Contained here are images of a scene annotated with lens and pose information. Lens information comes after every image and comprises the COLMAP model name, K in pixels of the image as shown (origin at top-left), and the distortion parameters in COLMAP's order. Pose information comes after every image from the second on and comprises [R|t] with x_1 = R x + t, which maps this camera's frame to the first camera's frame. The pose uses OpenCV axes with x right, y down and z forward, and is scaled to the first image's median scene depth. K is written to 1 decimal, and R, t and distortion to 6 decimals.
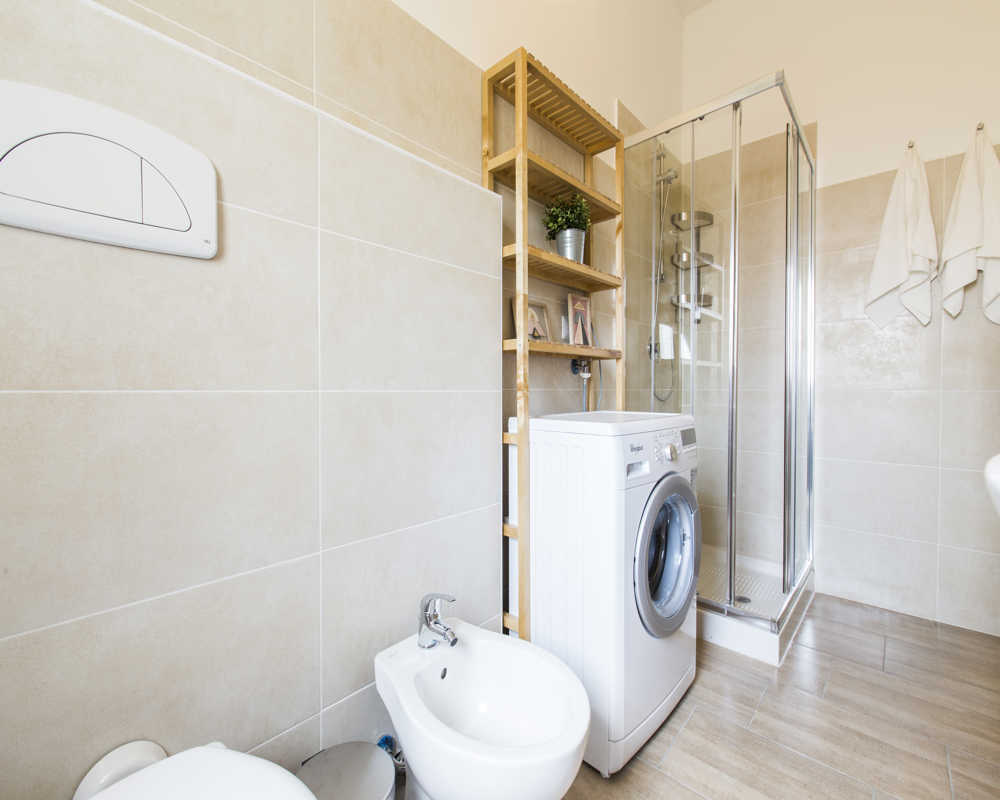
lens RADIAL K [[444.1, 0, 486.9], [0, 444.1, 390.8], [0, 0, 1]] dist [-0.001489, -0.000154]
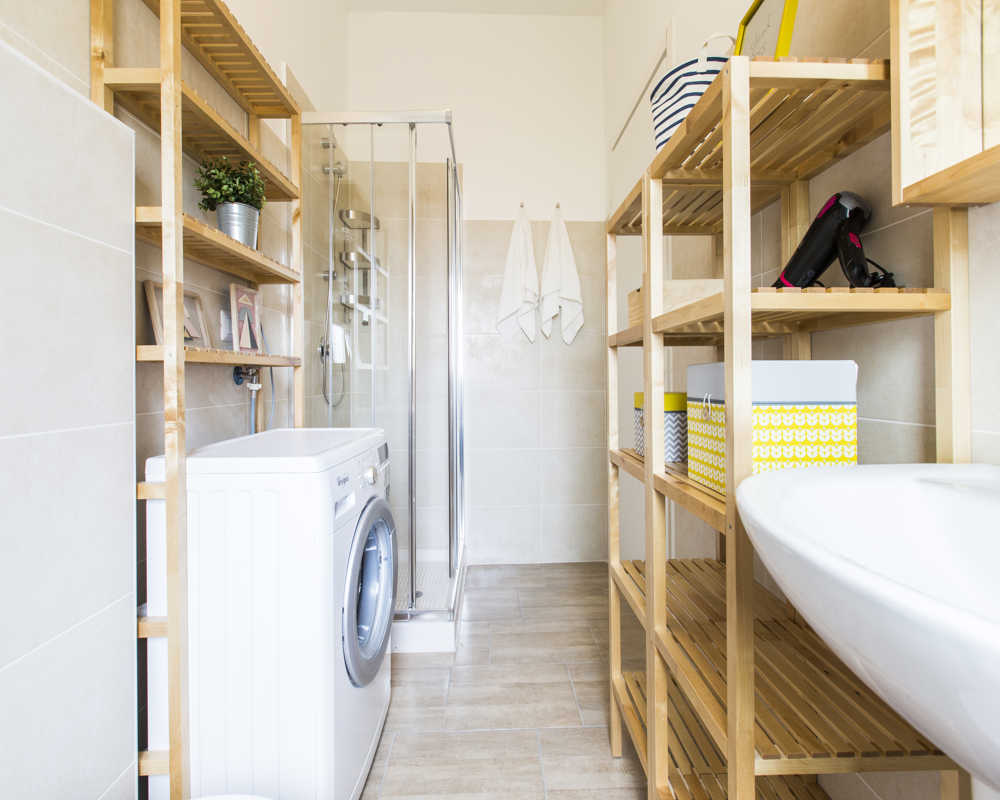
lens RADIAL K [[460.4, 0, 510.0], [0, 460.4, 374.8], [0, 0, 1]] dist [-0.000922, -0.001189]
pose [[0.700793, -0.004537, 0.713350, -0.053910], [0.017966, 0.999775, -0.011290, -0.044159], [-0.713138, 0.020728, 0.700717, 0.098997]]
